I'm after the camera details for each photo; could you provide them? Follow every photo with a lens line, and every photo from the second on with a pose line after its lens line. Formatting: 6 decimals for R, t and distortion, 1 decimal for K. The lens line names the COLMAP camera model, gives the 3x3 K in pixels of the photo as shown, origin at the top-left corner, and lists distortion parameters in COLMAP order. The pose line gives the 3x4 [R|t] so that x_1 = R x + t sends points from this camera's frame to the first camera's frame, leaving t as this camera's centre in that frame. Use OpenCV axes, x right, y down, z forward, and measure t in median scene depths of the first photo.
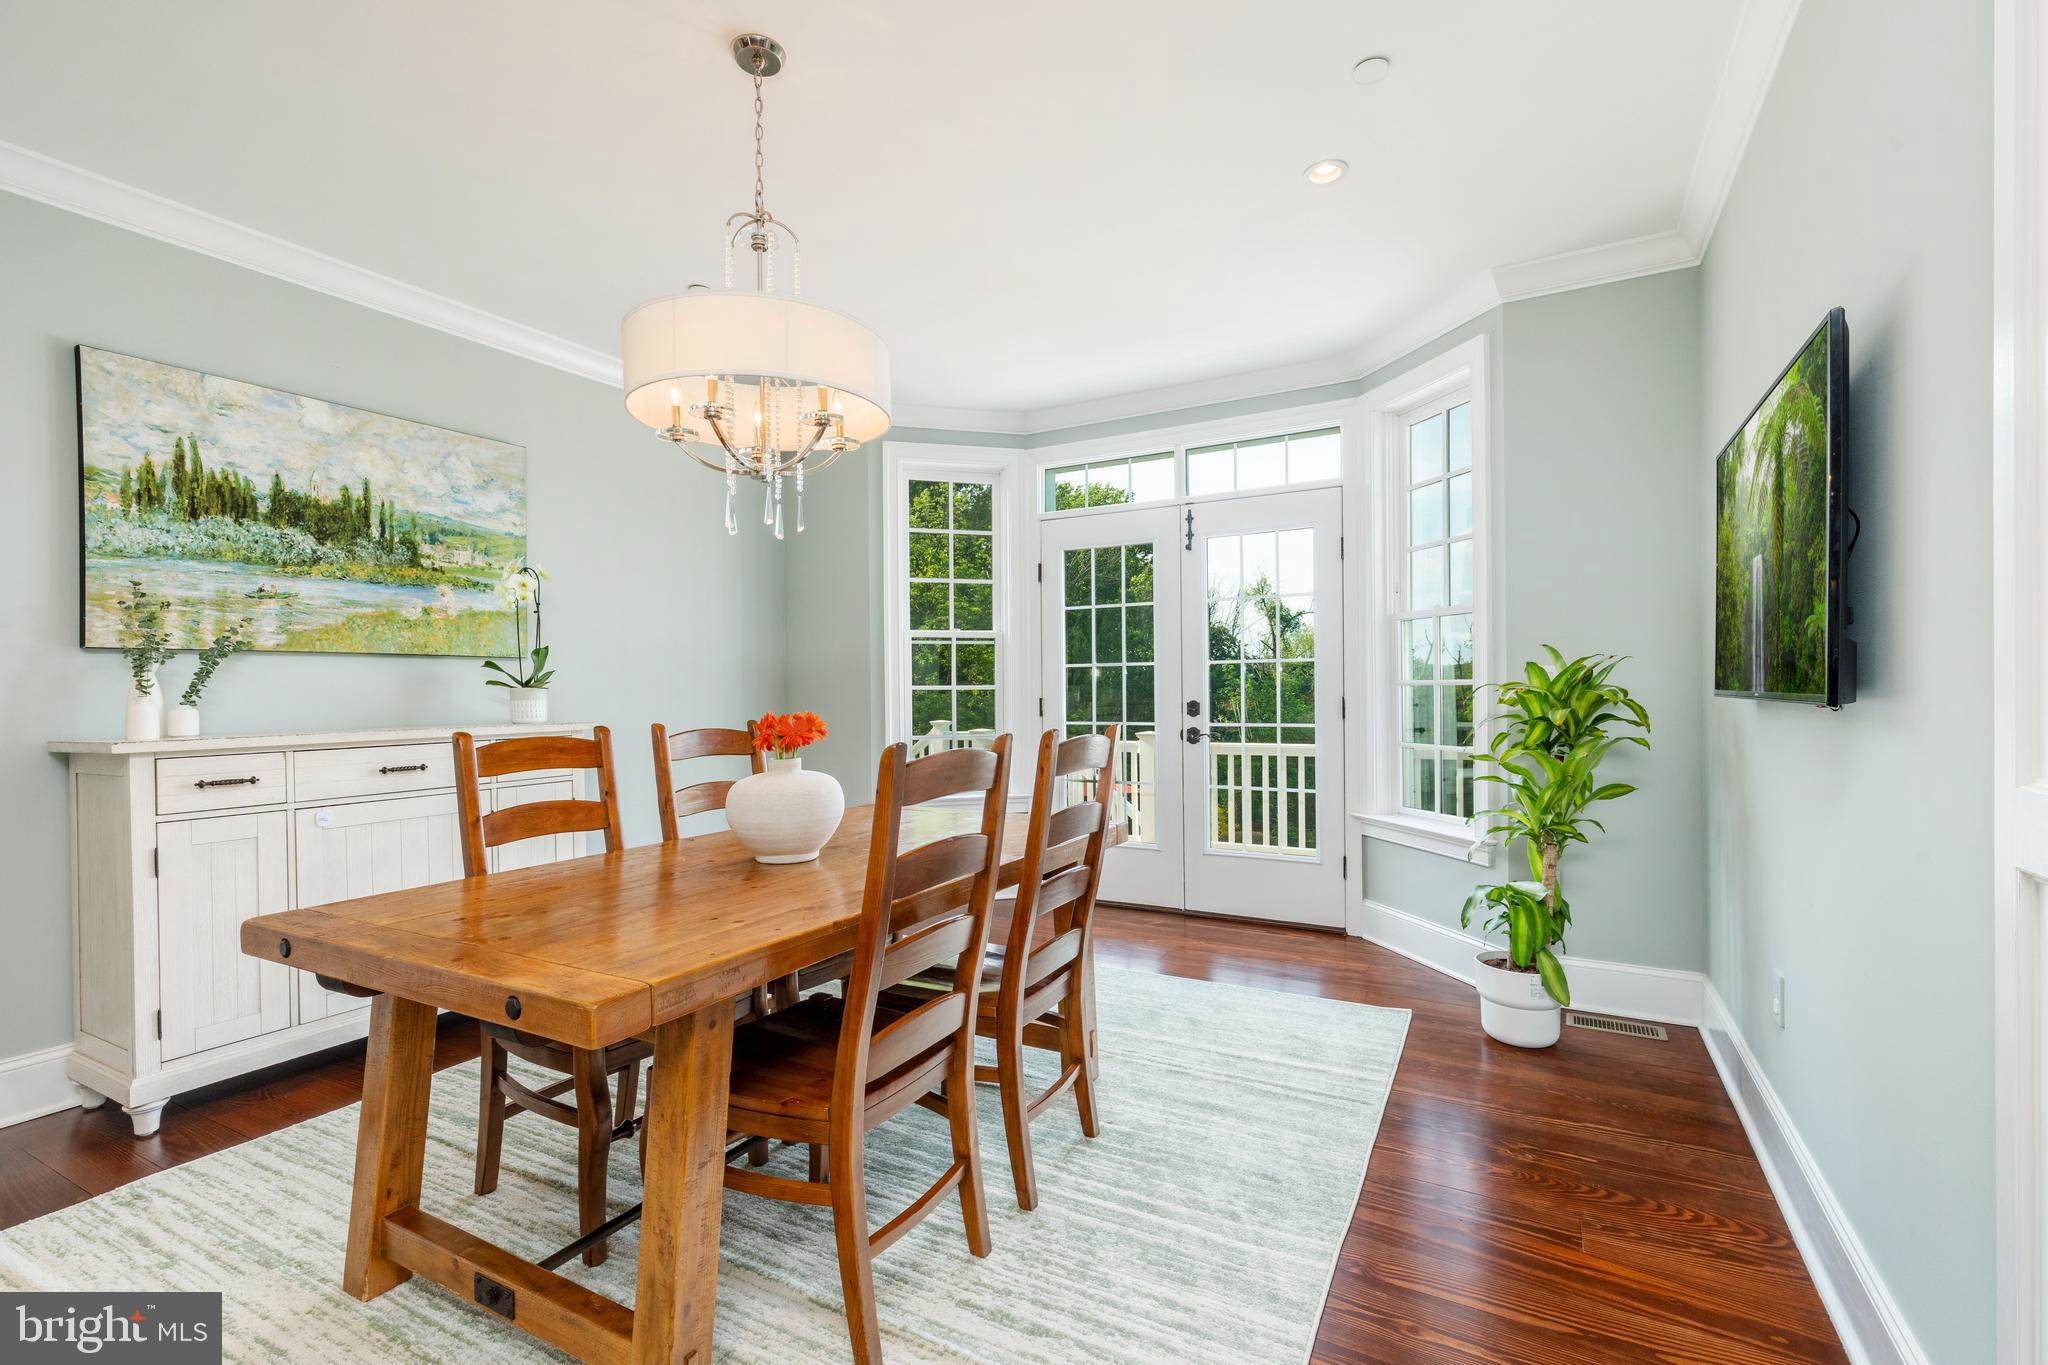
lens RADIAL K [[920.6, 0, 1042.0], [0, 920.6, 696.6], [0, 0, 1]] dist [-0.000594, -0.000092]
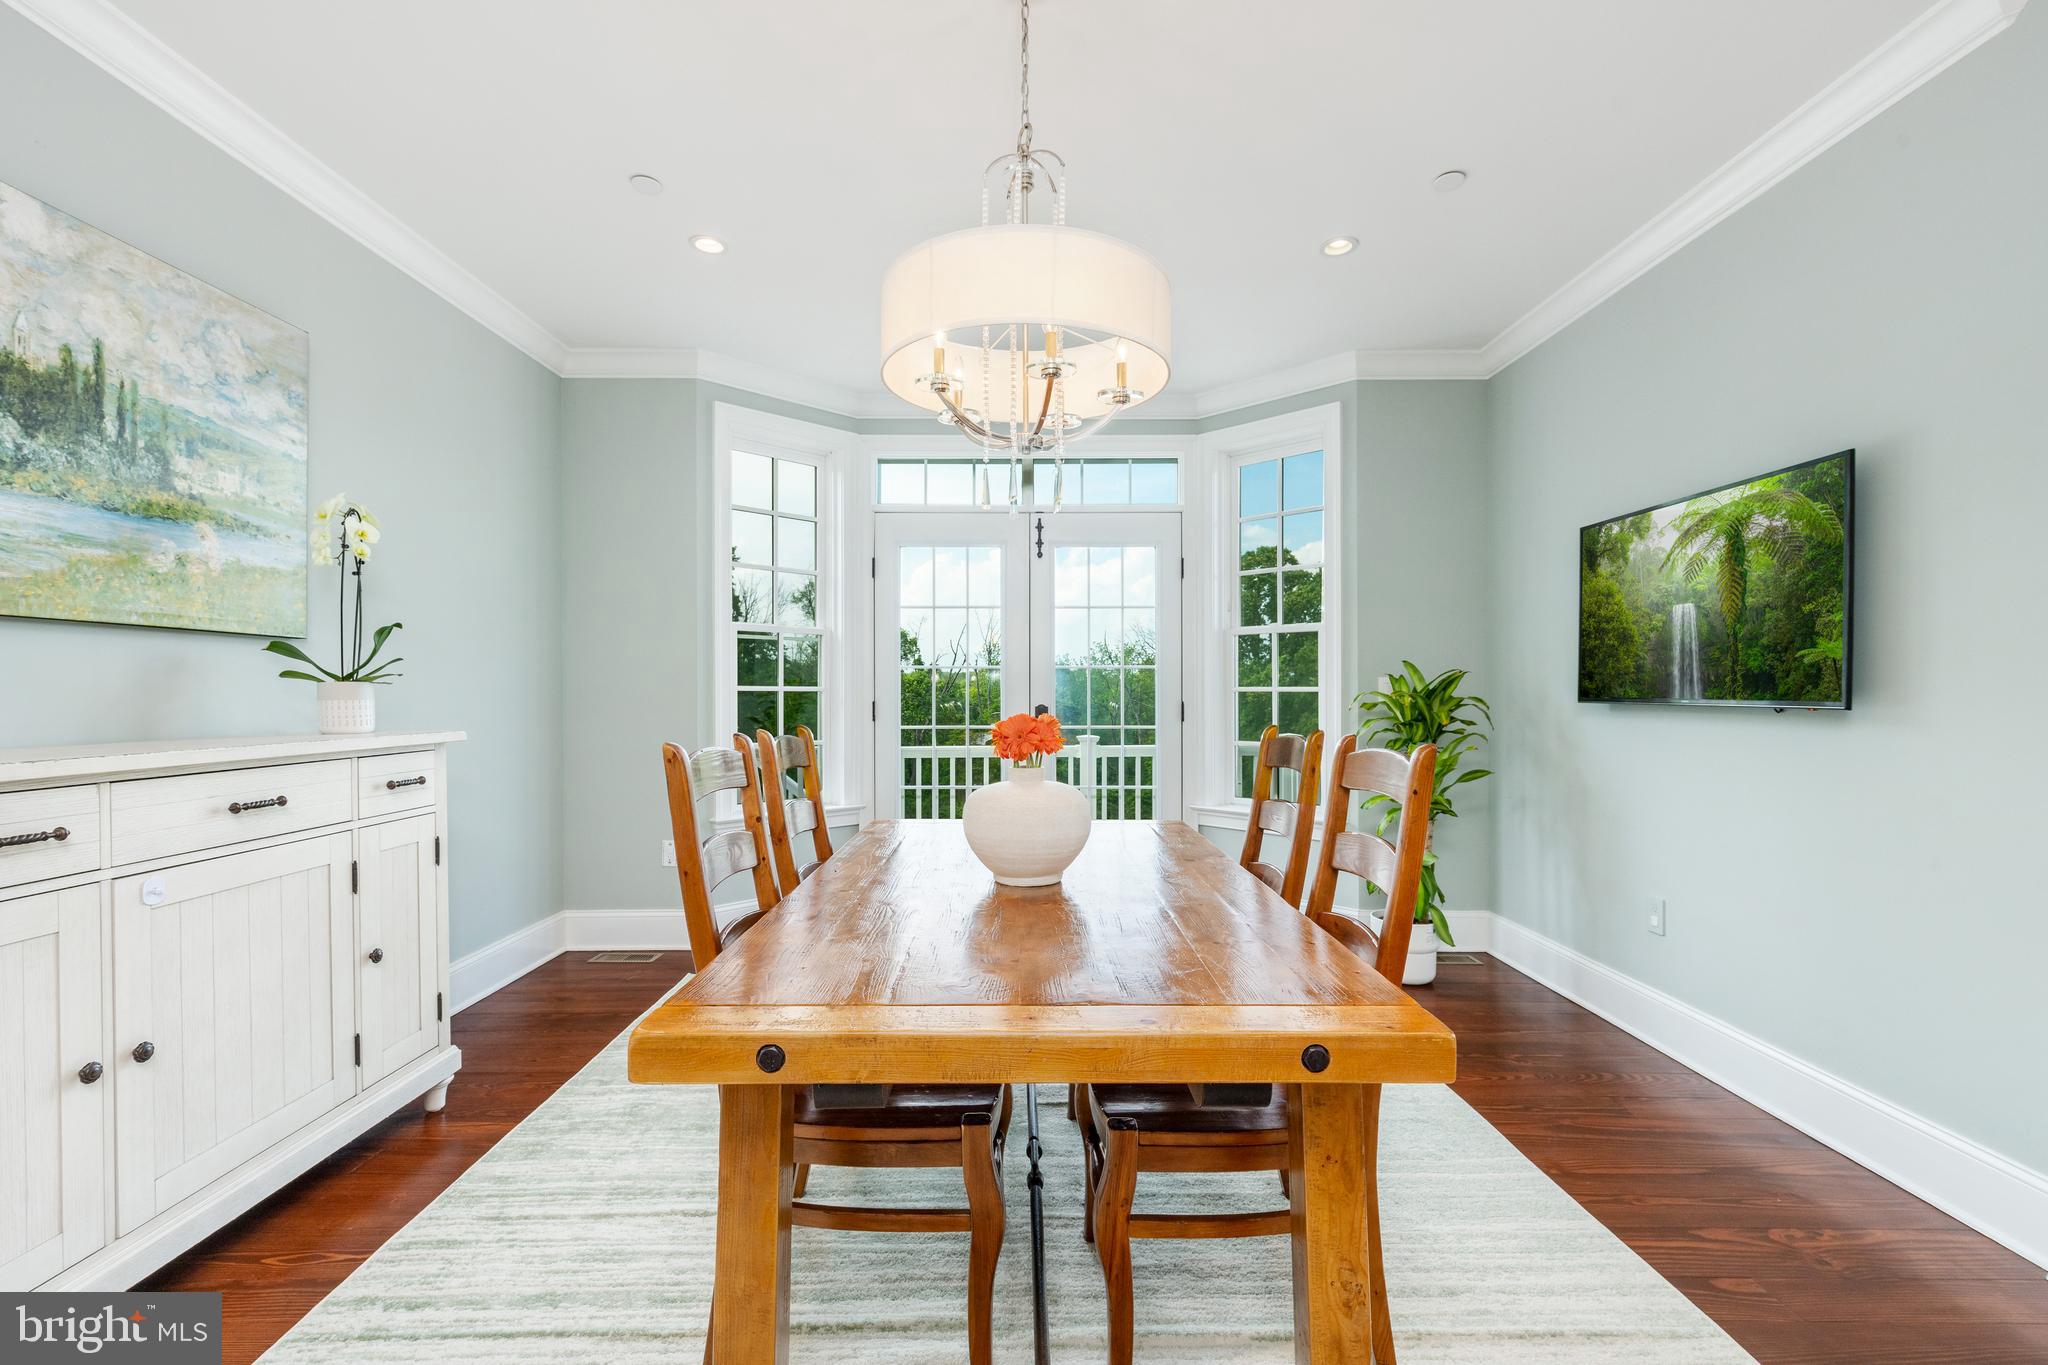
lens RADIAL K [[922.8, 0, 1025.8], [0, 922.8, 697.1], [0, 0, 1]] dist [0.007867, -0.000522]
pose [[0.873232, 0.008143, 0.487237, -0.482559], [-0.006439, 0.999966, -0.005172, 0.002493], [-0.487263, 0.001379, 0.873254, 0.148145]]
